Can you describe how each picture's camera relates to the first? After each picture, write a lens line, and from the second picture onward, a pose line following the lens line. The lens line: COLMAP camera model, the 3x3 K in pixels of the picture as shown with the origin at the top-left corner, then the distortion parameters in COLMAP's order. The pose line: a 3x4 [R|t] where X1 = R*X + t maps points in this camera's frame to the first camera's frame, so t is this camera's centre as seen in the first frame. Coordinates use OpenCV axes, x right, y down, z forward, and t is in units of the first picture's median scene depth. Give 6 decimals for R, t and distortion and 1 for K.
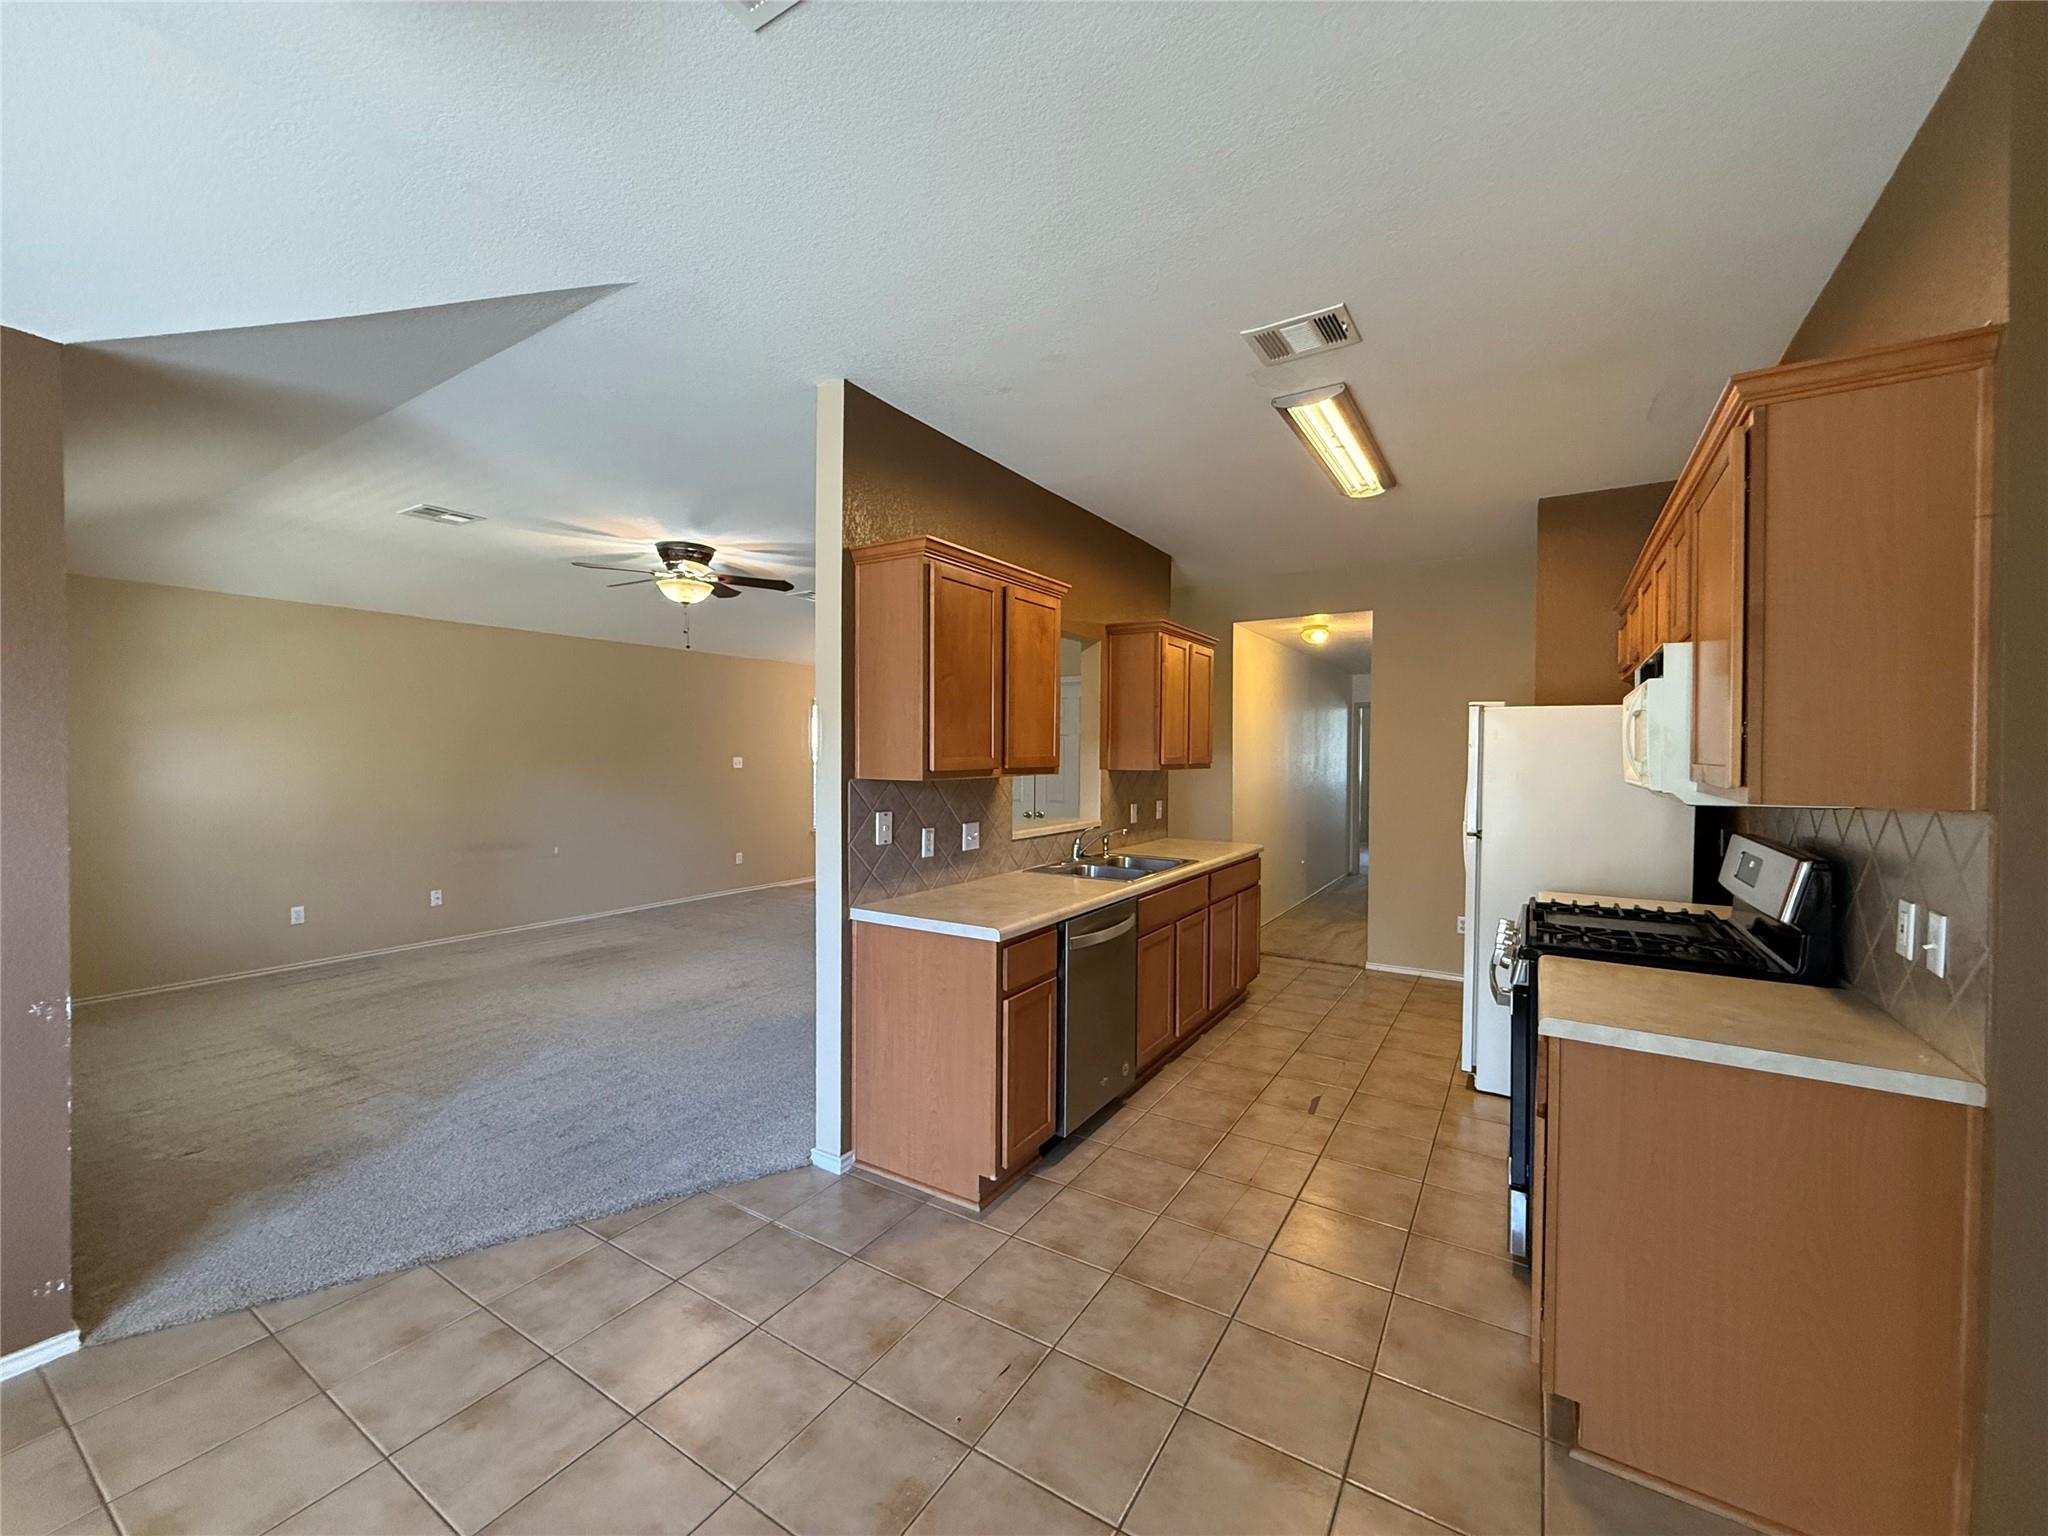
lens RADIAL K [[816.3, 0, 1021.0], [0, 816.3, 767.1], [0, 0, 1]] dist [0.001974, 0.000215]
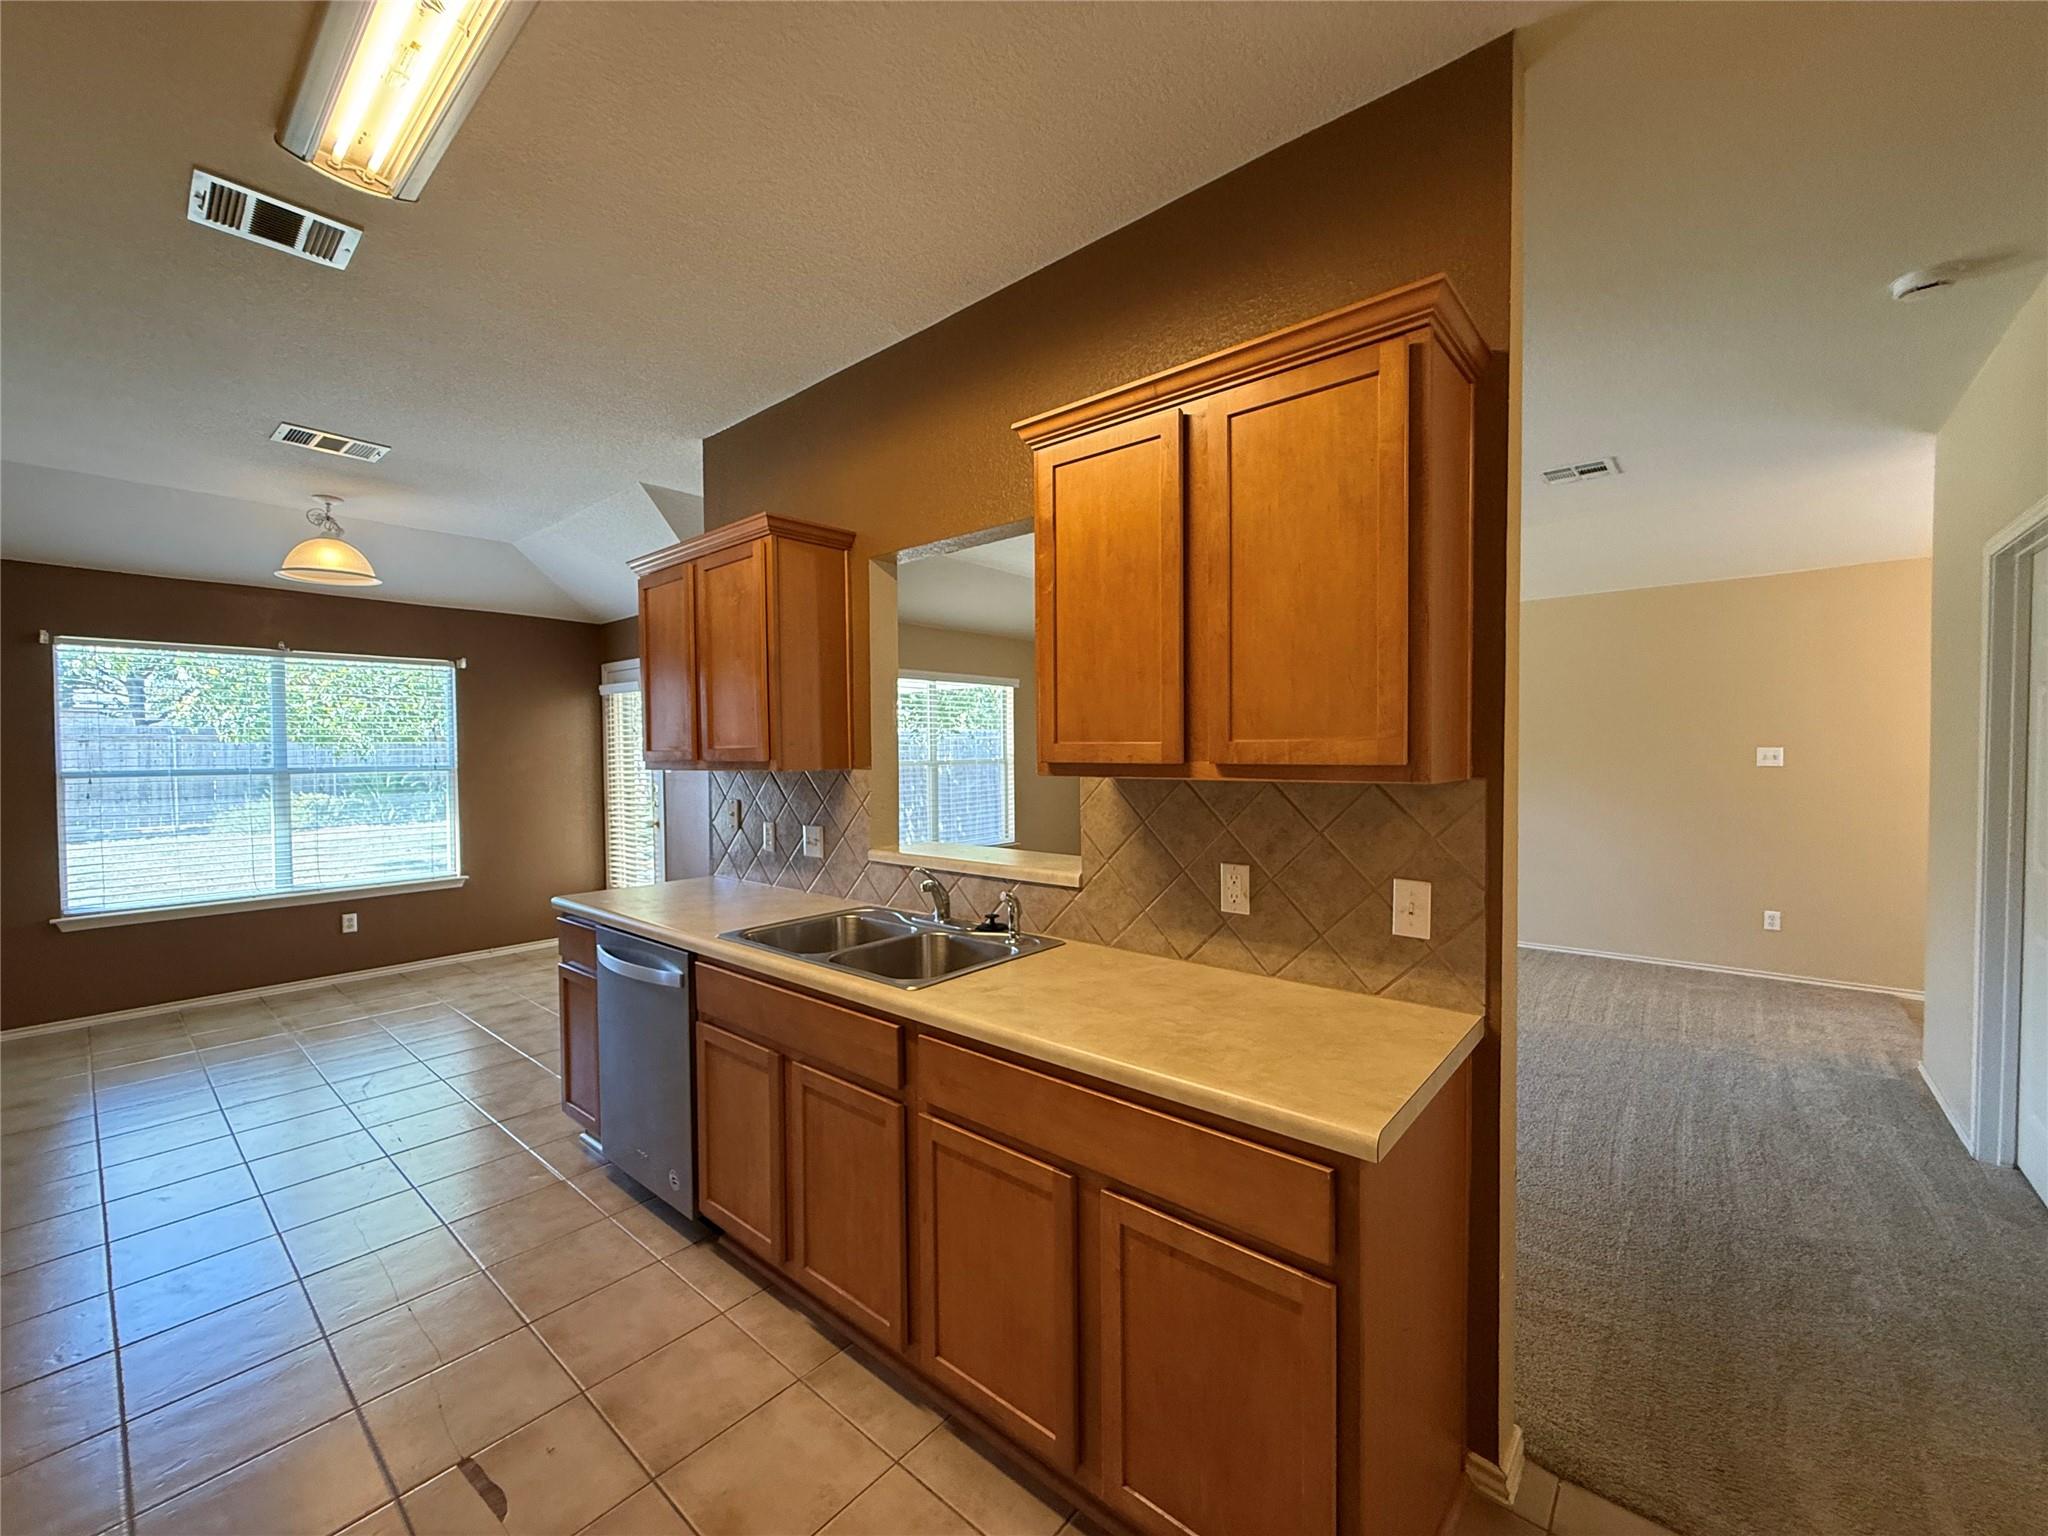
lens RADIAL K [[816.7, 0, 1020.8], [0, 816.7, 767.9], [0, 0, 1]] dist [-0.000999, 0.000129]
pose [[-0.143995, 0.018072, -0.989413, 0.708697], [-0.007595, 0.999784, 0.019366, -0.010076], [0.989549, 0.010303, -0.143826, 1.257032]]
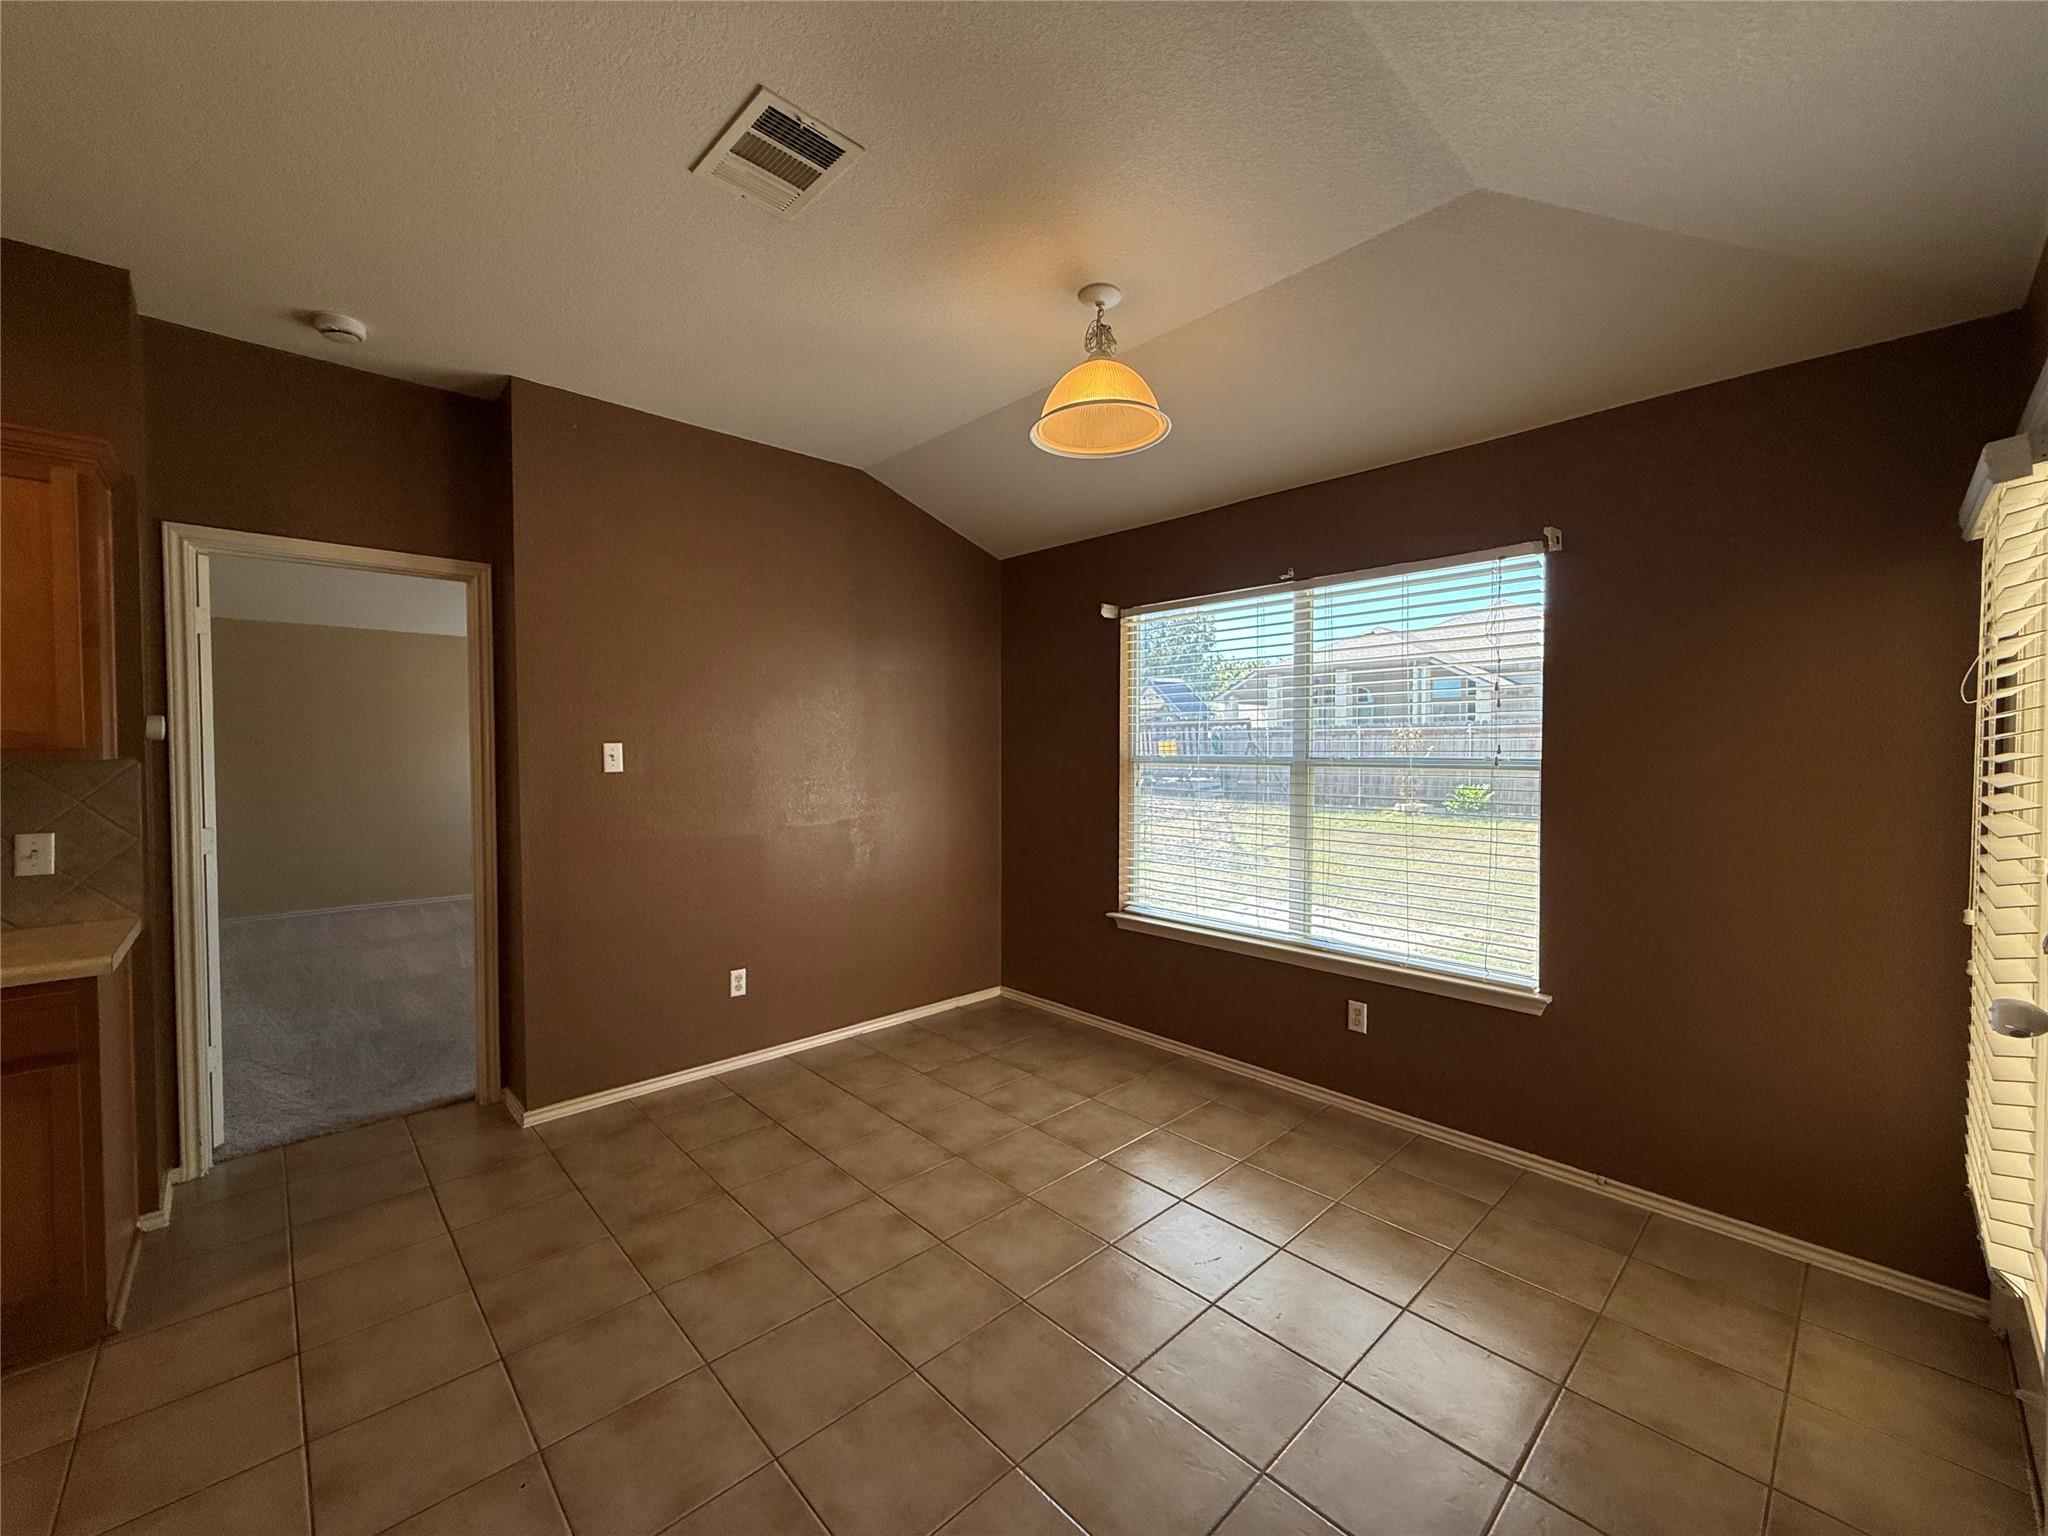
lens RADIAL K [[816.7, 0, 1020.8], [0, 816.7, 767.9], [0, 0, 1]] dist [-0.000999, 0.000129]
pose [[-0.968778, -0.012449, 0.247617, -0.379959], [-0.002229, 0.999136, 0.041511, 0.000207], [-0.247920, 0.039663, -0.967968, 0.811942]]
